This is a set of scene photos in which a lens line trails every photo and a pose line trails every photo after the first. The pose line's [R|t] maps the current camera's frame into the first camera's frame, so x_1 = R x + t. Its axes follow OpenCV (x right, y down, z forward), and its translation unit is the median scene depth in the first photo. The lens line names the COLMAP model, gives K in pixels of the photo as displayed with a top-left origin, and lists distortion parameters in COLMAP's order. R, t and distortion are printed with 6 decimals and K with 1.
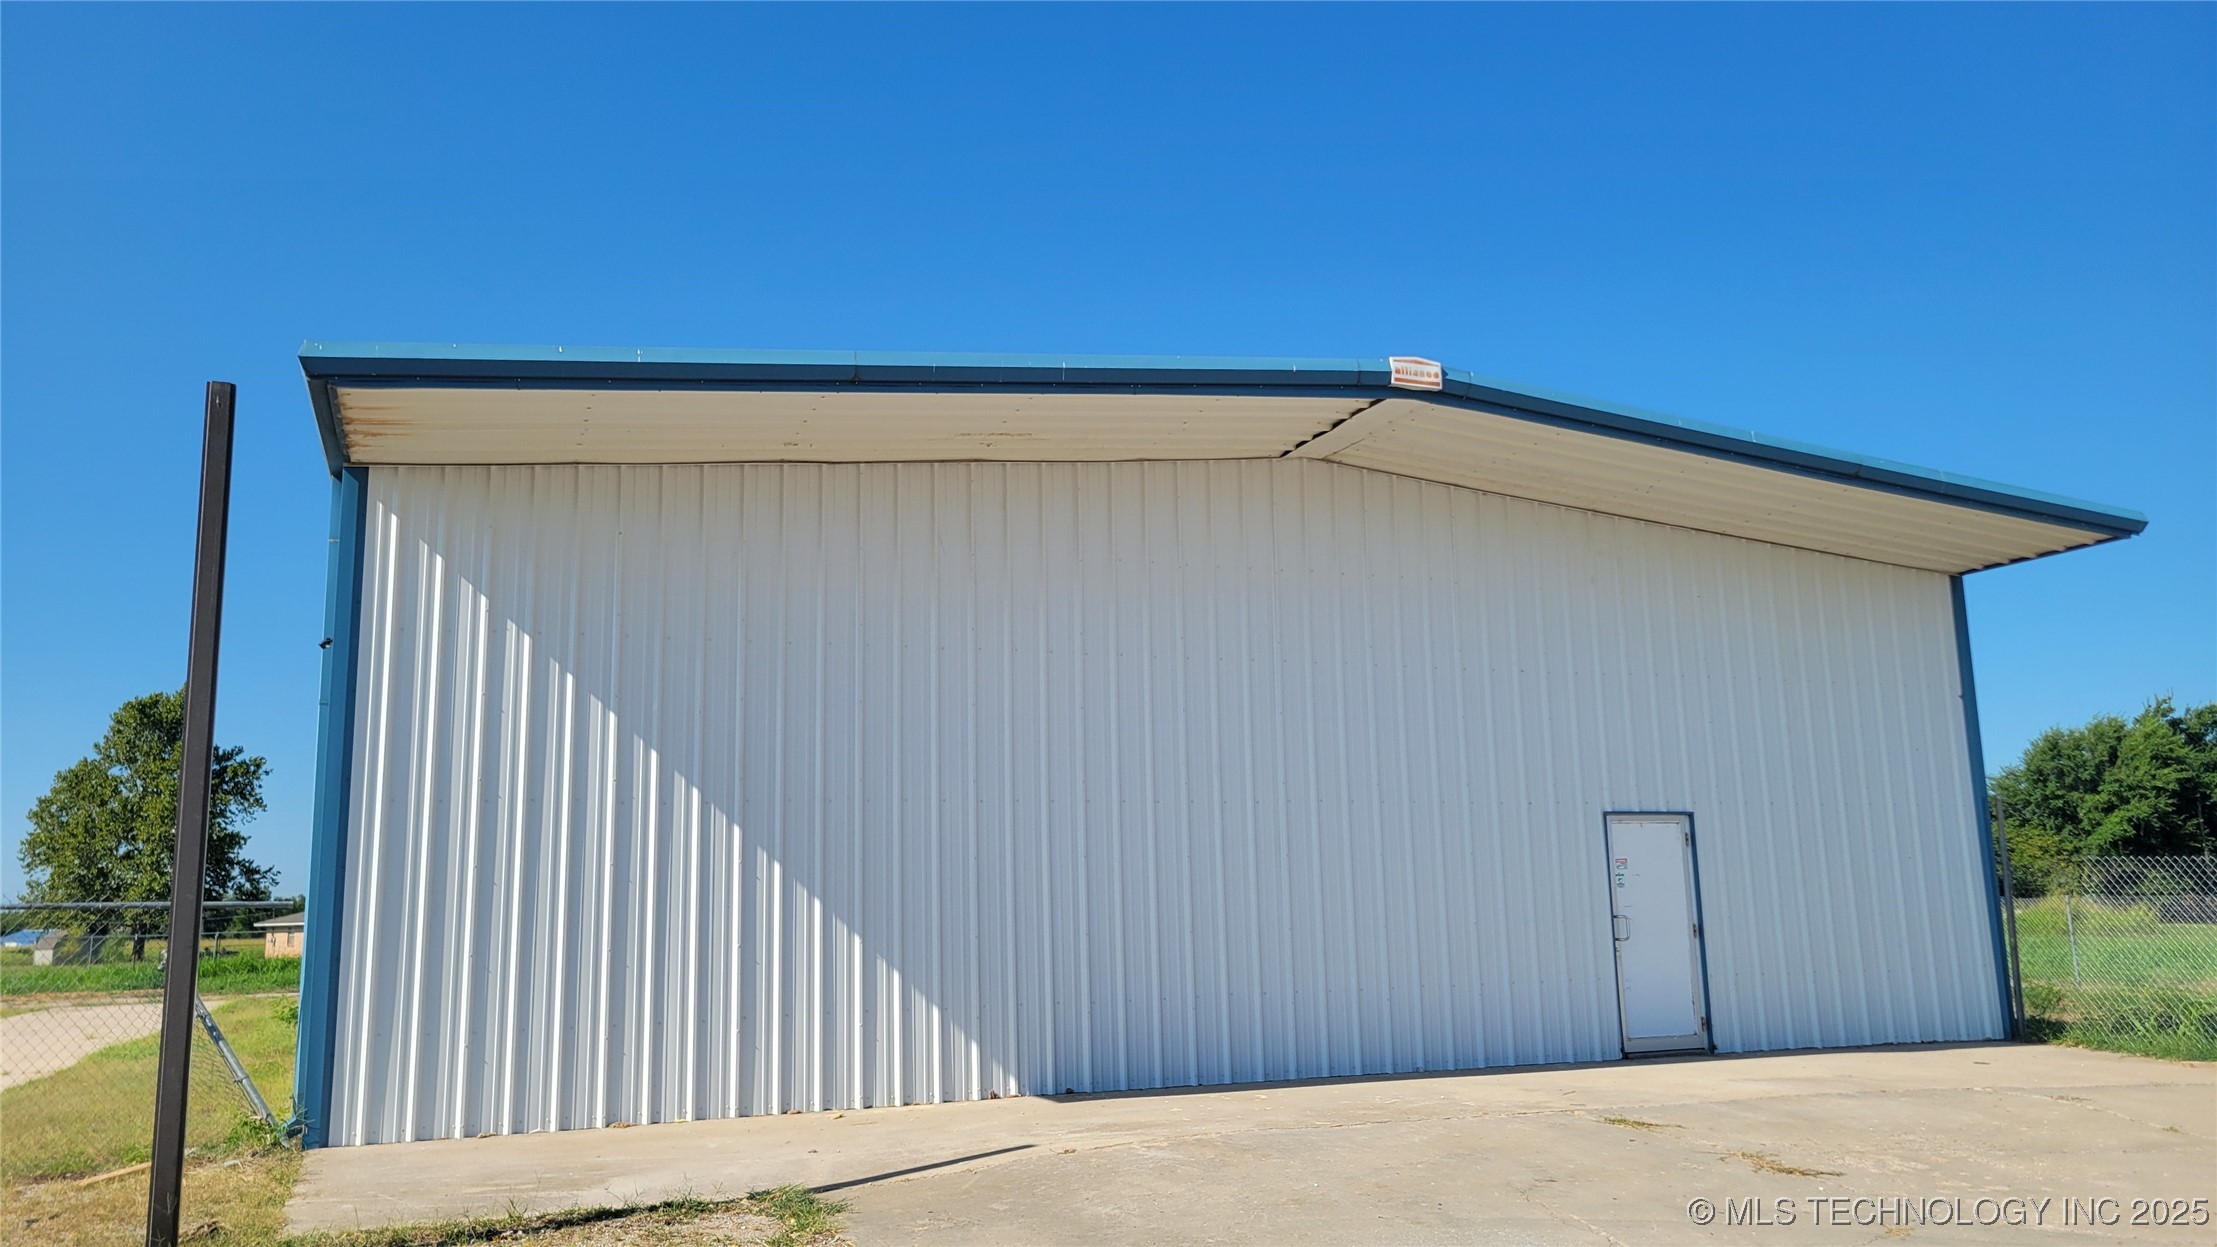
lens RADIAL K [[1691.8, 0, 1104.4], [0, 1691.8, 590.7], [0, 0, 1]] dist [0.089510, -0.104080]
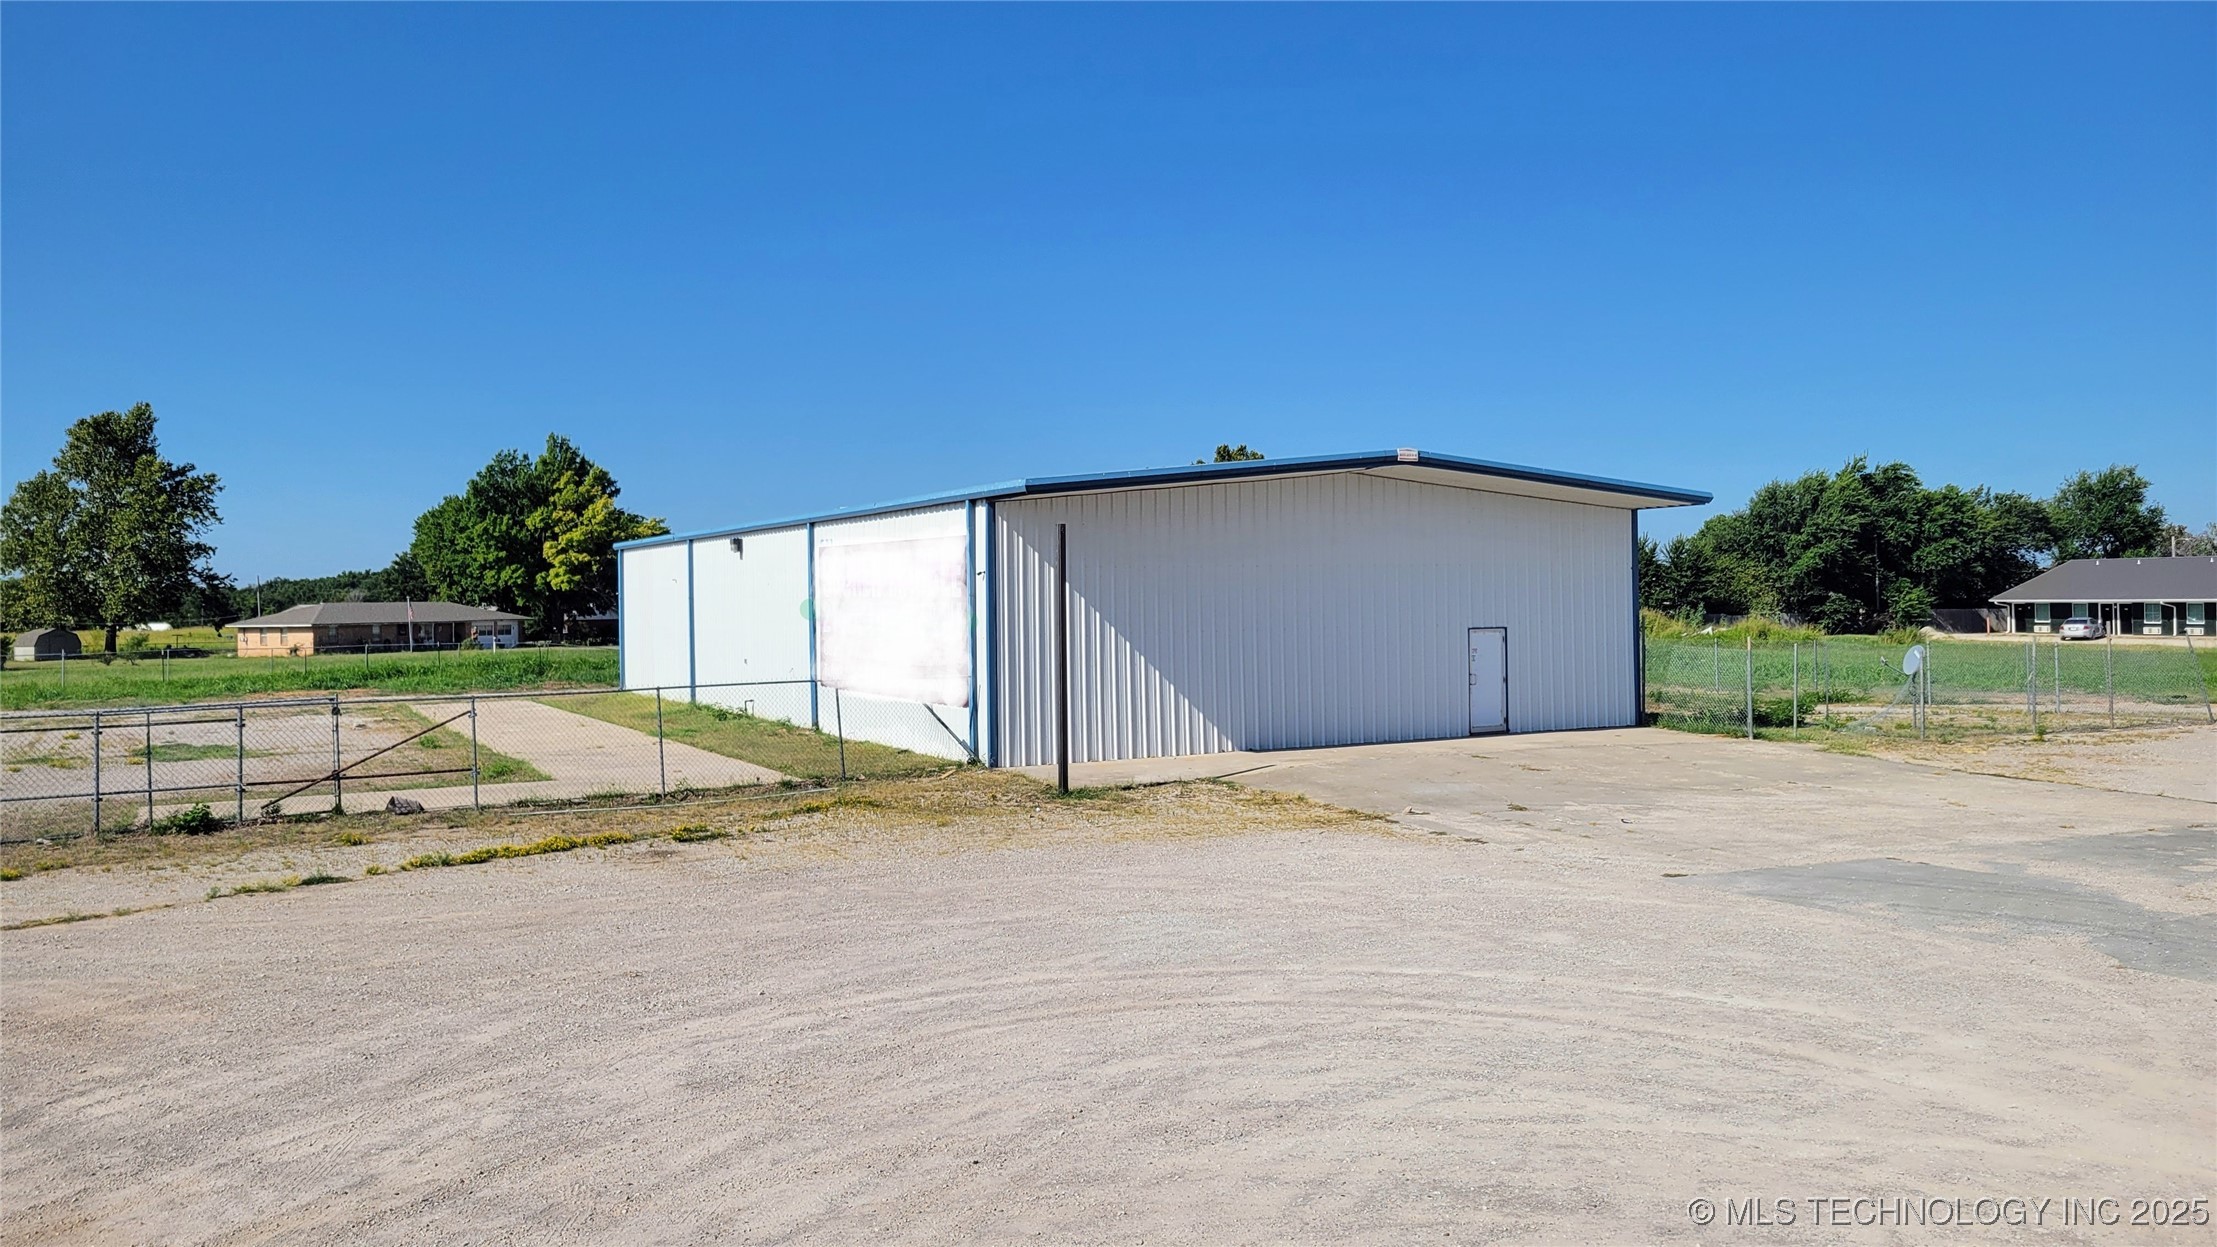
lens RADIAL K [[1655.6, 0, 1135.8], [0, 1655.6, 590.3], [0, 0, 1]] dist [0.039434, -0.032413]
pose [[0.992811, 0.006890, 0.119493, -0.057078], [-0.027674, 0.984503, 0.173169, -0.040535], [-0.116448, -0.175231, 0.977616, -0.151551]]
